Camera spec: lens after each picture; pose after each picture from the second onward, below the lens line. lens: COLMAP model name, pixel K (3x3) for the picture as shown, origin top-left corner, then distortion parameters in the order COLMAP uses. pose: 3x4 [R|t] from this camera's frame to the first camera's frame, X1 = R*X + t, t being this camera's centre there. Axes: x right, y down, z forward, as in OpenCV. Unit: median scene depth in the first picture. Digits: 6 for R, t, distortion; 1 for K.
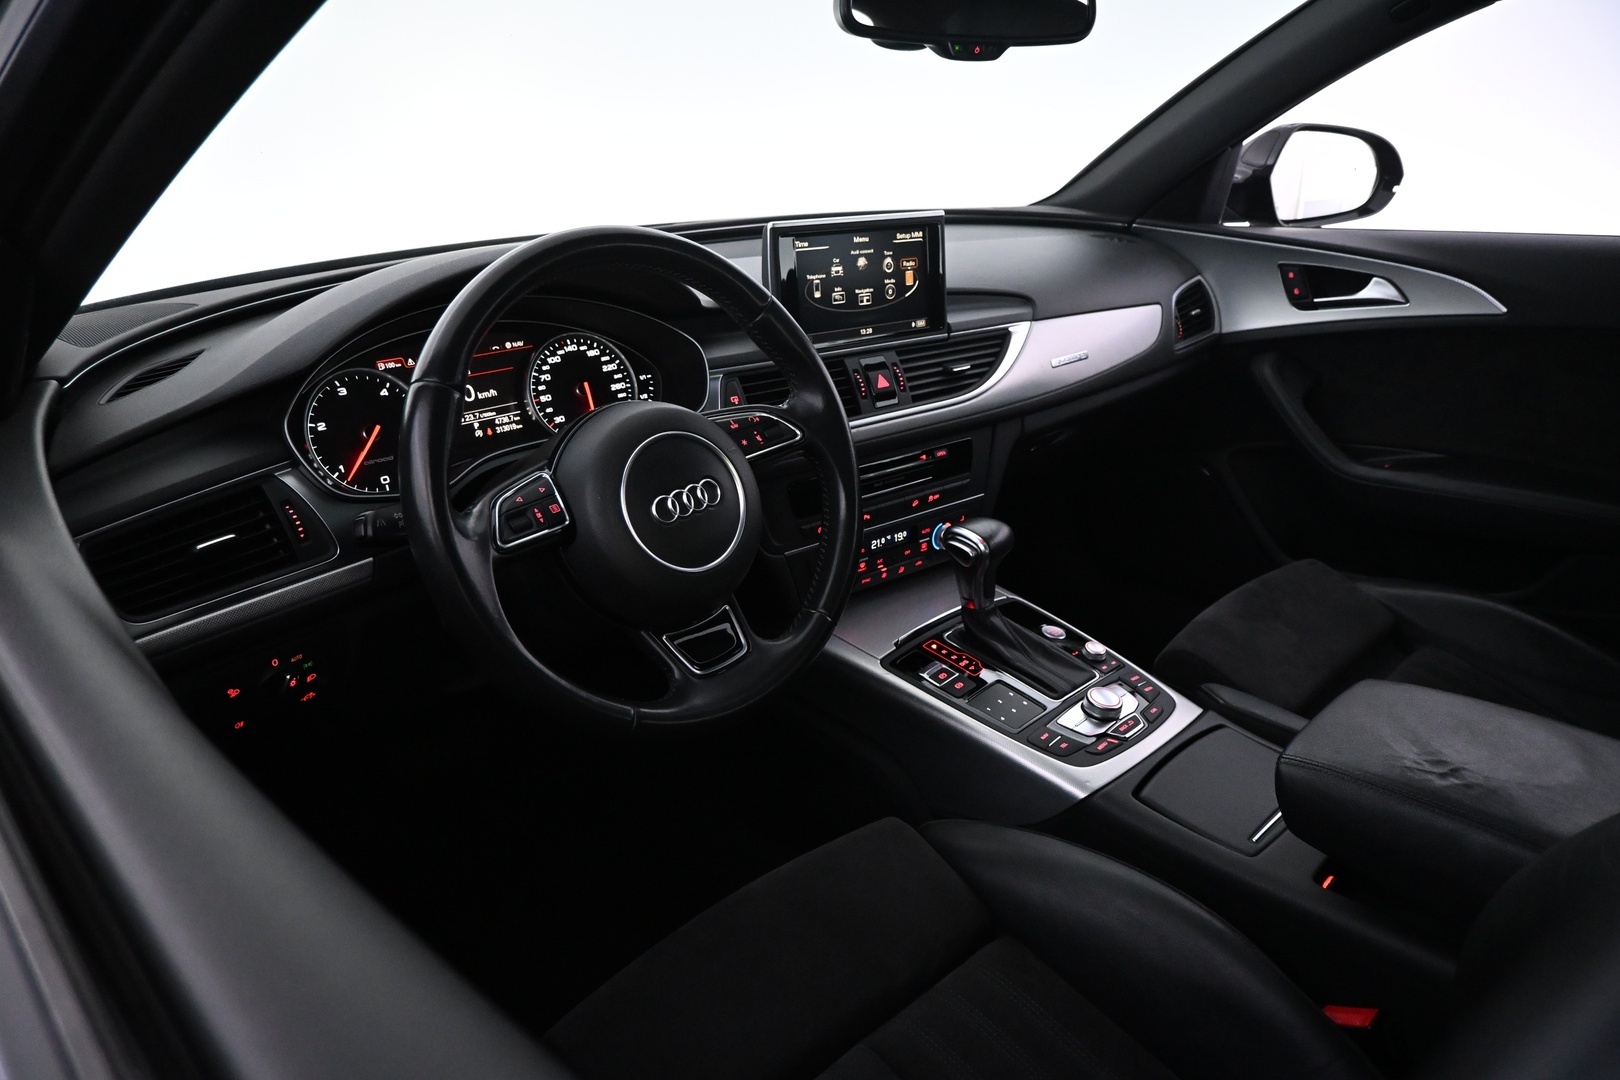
lens RADIAL K [[1116.9, 0, 812.3], [0, 1116.9, 545.6], [0, 0, 1]] dist [-0.000482, -0.000563]
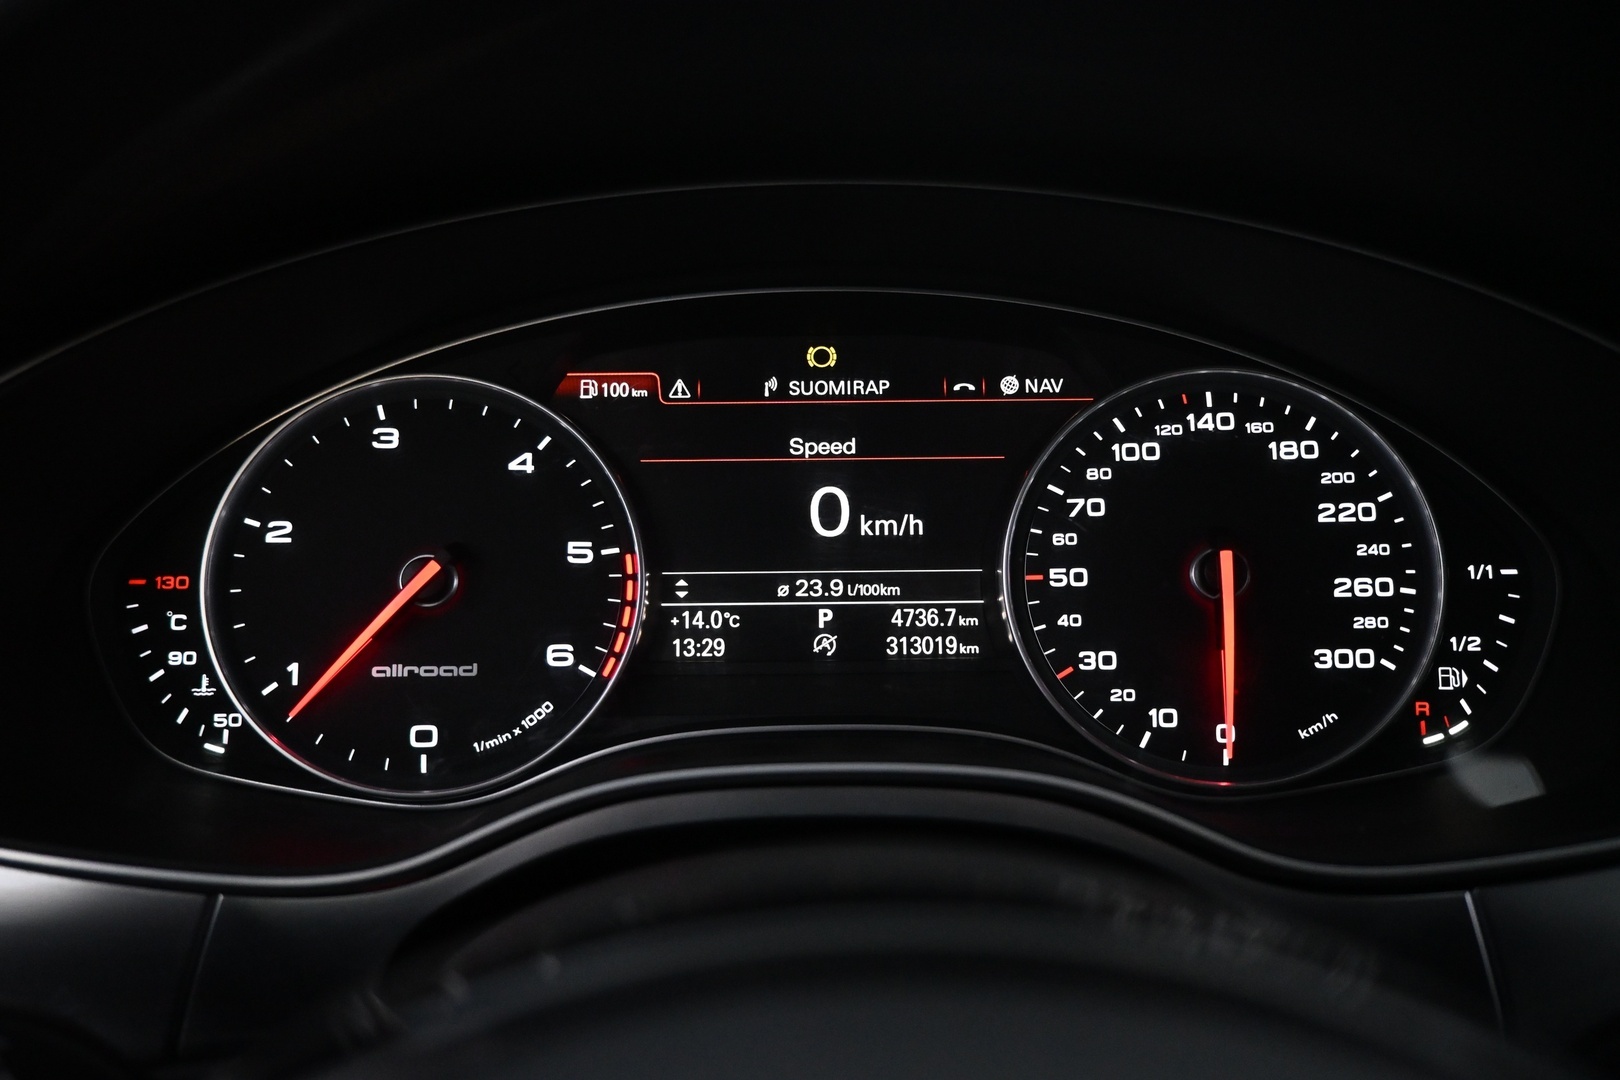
lens RADIAL K [[1111.7, 0, 808.3], [0, 1111.7, 545.0], [0, 0, 1]] dist [-0.000667, -0.000185]
pose [[0.730979, 0.196330, -0.653548, -0.102939], [-0.255264, 0.966859, 0.004943, -0.123698], [0.632859, 0.163214, 0.756869, 0.737695]]
